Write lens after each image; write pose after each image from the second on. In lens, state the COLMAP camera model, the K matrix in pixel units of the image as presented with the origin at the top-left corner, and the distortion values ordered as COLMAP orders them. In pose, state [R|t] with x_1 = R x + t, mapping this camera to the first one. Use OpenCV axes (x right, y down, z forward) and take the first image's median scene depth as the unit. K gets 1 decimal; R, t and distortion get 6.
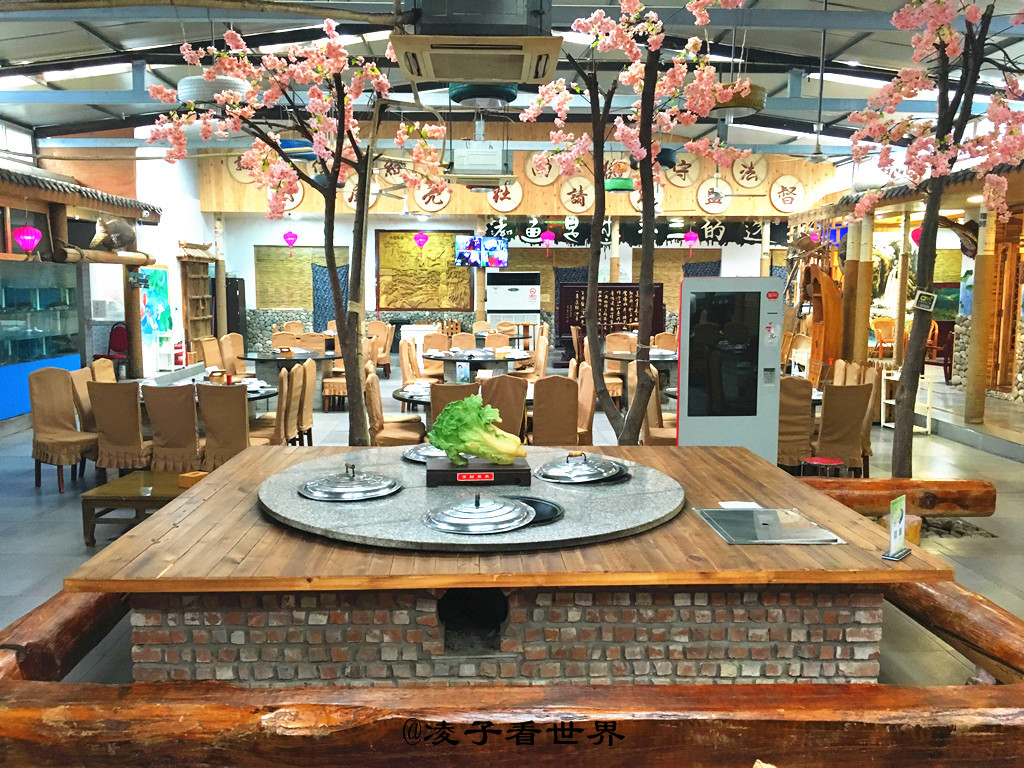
lens RADIAL K [[875.4, 0, 505.7], [0, 875.4, 385.2], [0, 0, 1]] dist [0.036547, -0.007429]
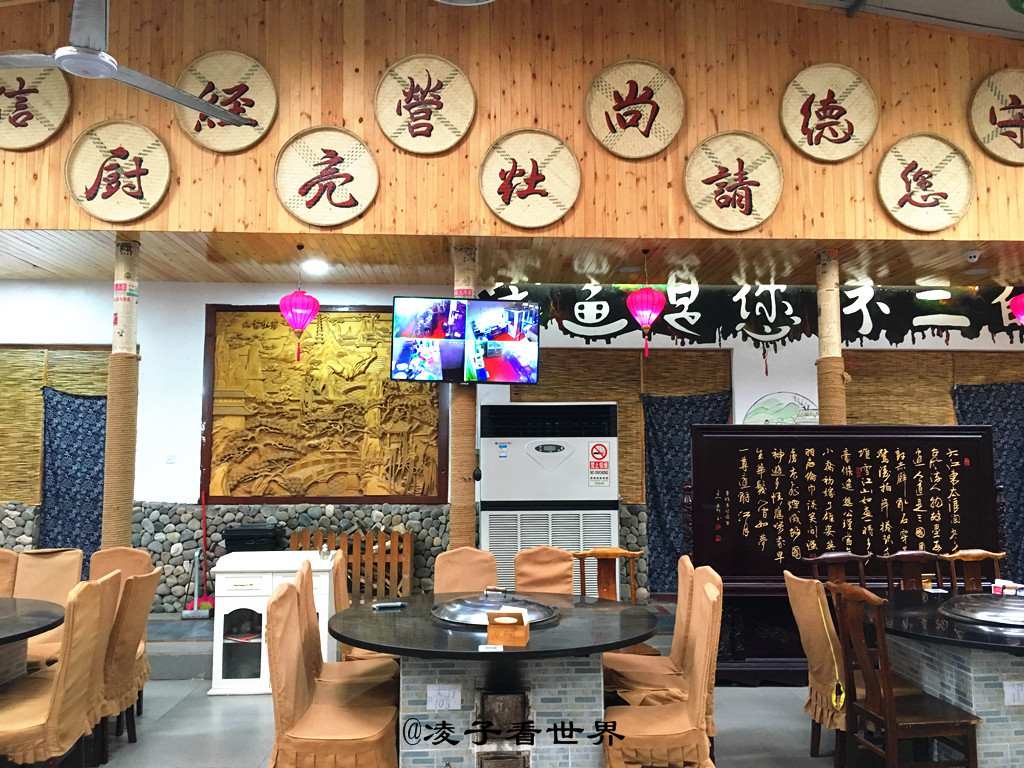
lens RADIAL K [[875.4, 0, 510.2], [0, 875.4, 379.9], [0, 0, 1]] dist [0.036547, -0.007429]
pose [[0.999842, -0.002264, 0.017648, -0.014929], [0.005736, 0.979928, -0.199270, -0.061581], [-0.016843, 0.199340, 0.979786, 0.613637]]
